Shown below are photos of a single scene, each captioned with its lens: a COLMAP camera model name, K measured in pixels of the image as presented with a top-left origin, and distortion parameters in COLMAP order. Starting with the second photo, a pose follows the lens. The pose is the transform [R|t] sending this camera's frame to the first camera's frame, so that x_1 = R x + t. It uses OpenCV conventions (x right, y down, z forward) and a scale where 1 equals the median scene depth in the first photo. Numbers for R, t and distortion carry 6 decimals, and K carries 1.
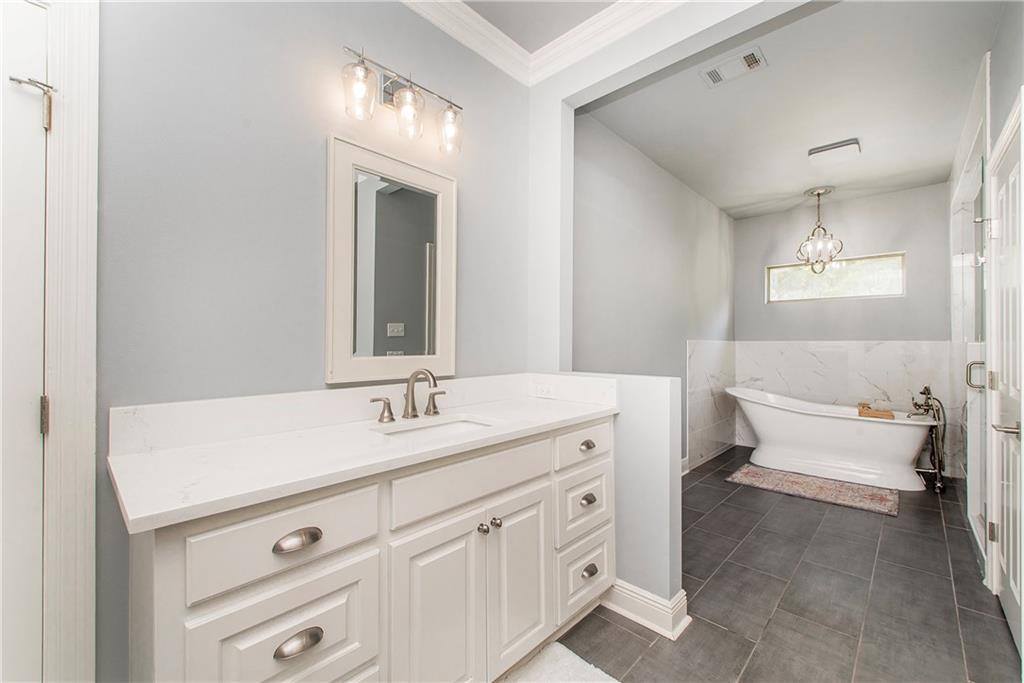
lens RADIAL K [[431.8, 0, 512.0], [0, 431.8, 341.5], [0, 0, 1]] dist [-0.000388, -0.000260]
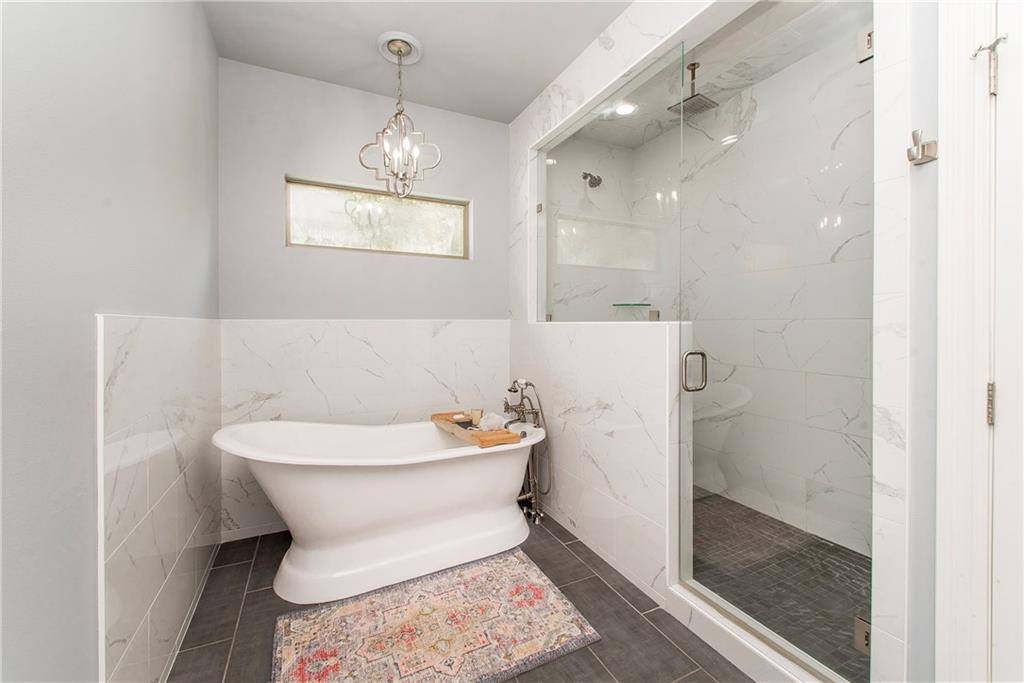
lens RADIAL K [[425.1, 0, 524.3], [0, 425.1, 324.1], [0, 0, 1]] dist [-0.000916, -0.000197]
pose [[0.358859, -0.007199, 0.933364, 0.248835], [-0.001864, 0.999963, 0.008429, -0.000137], [-0.933390, -0.004764, 0.358832, 0.630692]]
